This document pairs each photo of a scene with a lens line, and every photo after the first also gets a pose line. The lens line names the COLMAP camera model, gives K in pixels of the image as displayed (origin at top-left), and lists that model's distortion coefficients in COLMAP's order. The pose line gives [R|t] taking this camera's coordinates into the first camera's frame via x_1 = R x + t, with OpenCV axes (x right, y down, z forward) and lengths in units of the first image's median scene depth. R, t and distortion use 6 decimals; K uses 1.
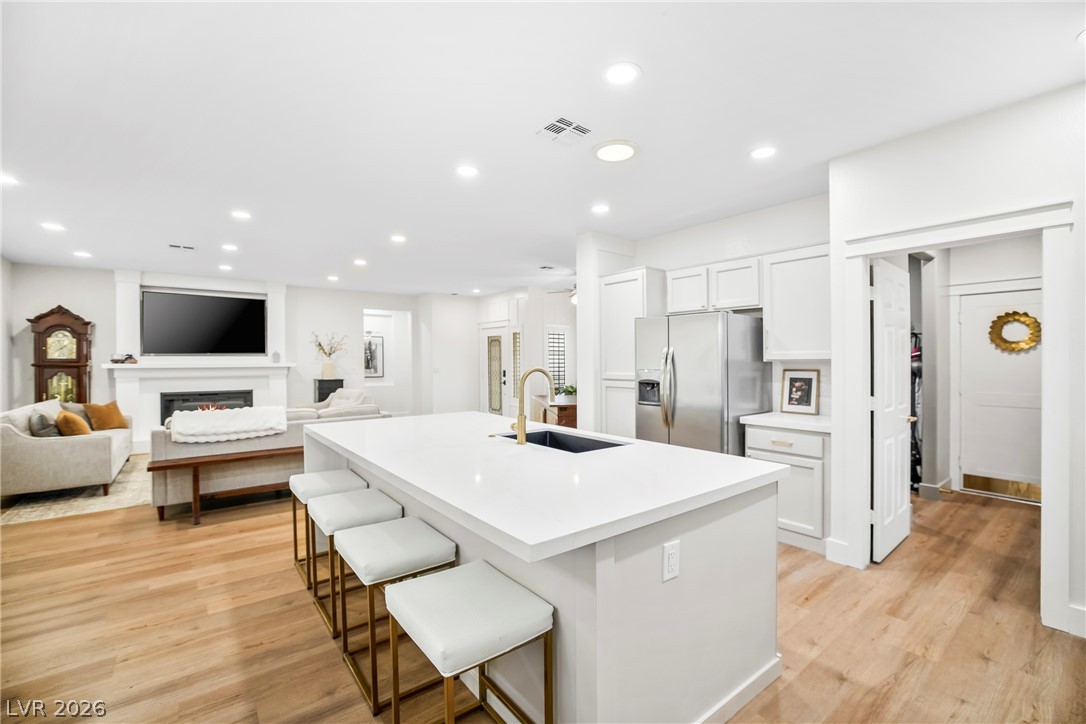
lens RADIAL K [[472.7, 0, 543.0], [0, 472.7, 362.0], [0, 0, 1]] dist [-0.001078, -0.000231]
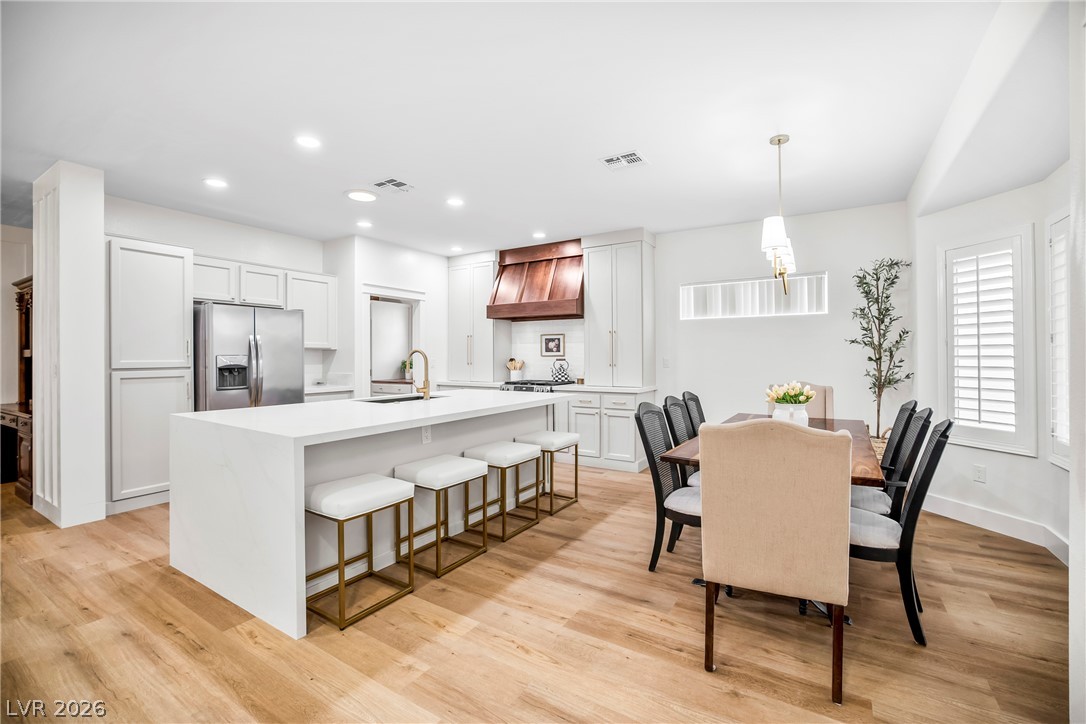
lens RADIAL K [[465.2, 0, 534.7], [0, 465.2, 354.1], [0, 0, 1]] dist [-0.055493, 0.021718]
pose [[-0.339176, 0.000654, 0.940723, -1.437297], [0.003597, 0.999993, 0.000602, 0.023718], [-0.940716, 0.003588, -0.339176, 1.101291]]
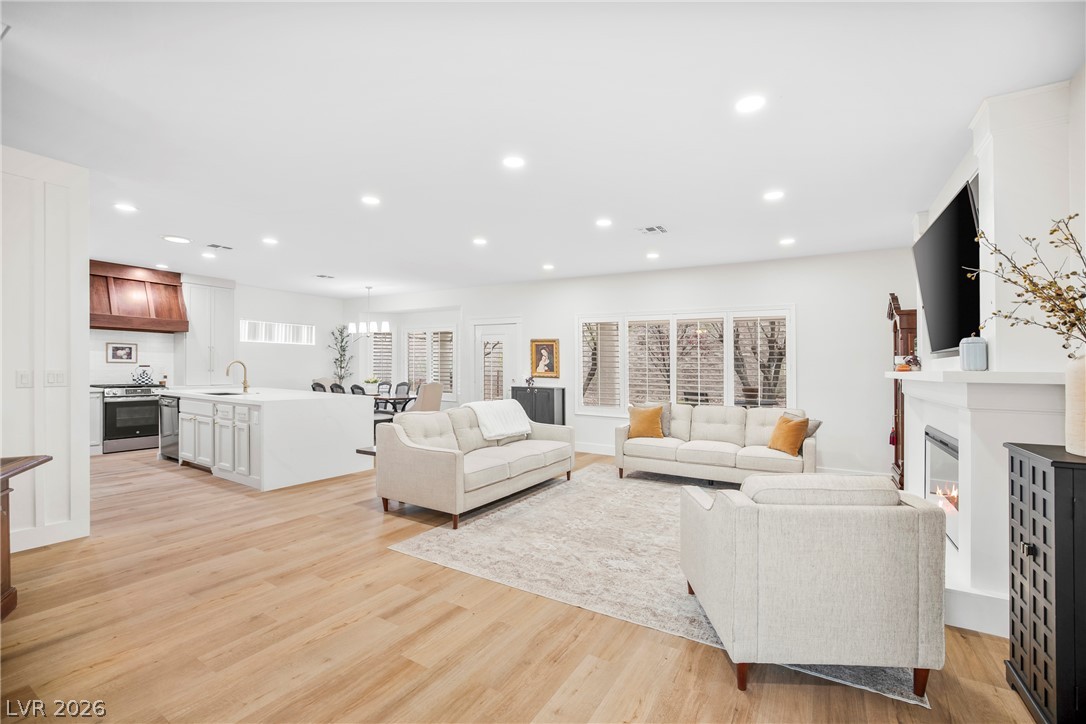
lens RADIAL K [[469.1, 0, 524.4], [0, 469.1, 376.2], [0, 0, 1]] dist [-0.000831, 0.000021]
pose [[-0.942246, -0.010614, -0.334753, -0.536986], [-0.019253, 0.999561, 0.022499, 0.008425], [0.334367, 0.027645, -0.942037, 3.483139]]
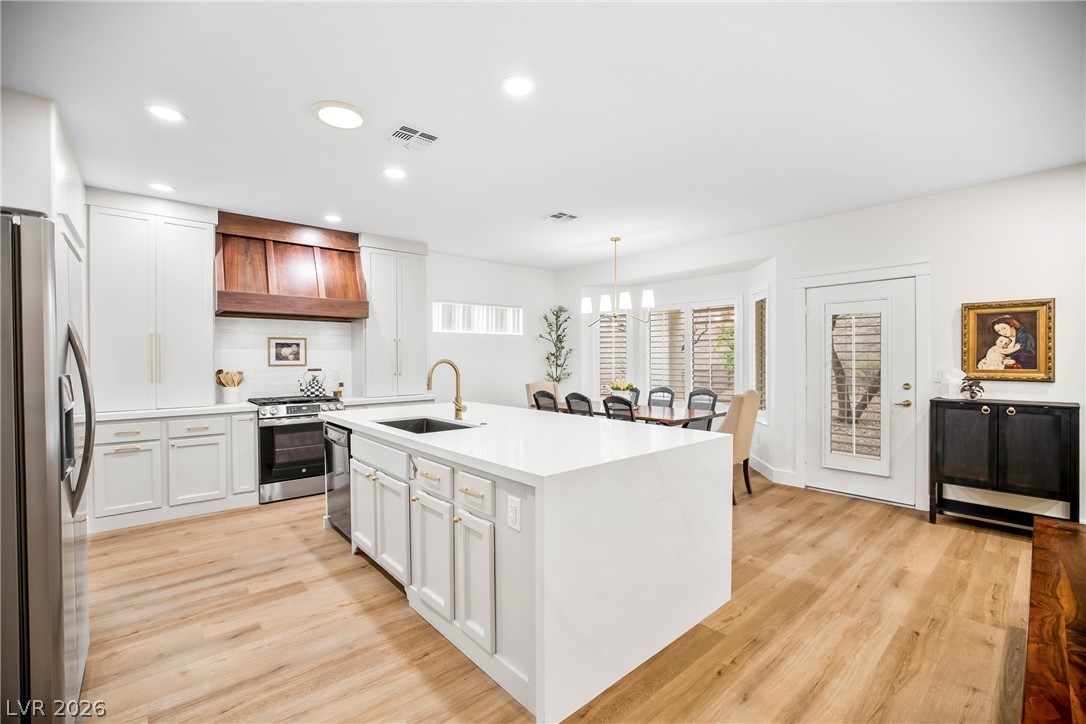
lens RADIAL K [[470.1, 0, 543.0], [0, 470.1, 362.0], [0, 0, 1]] dist [-0.035821, 0.000037]
pose [[-0.998119, 0.003202, -0.061230, -0.173738], [0.002677, 0.999959, 0.008670, 0.007981], [0.061256, 0.008490, -0.998086, 2.119187]]
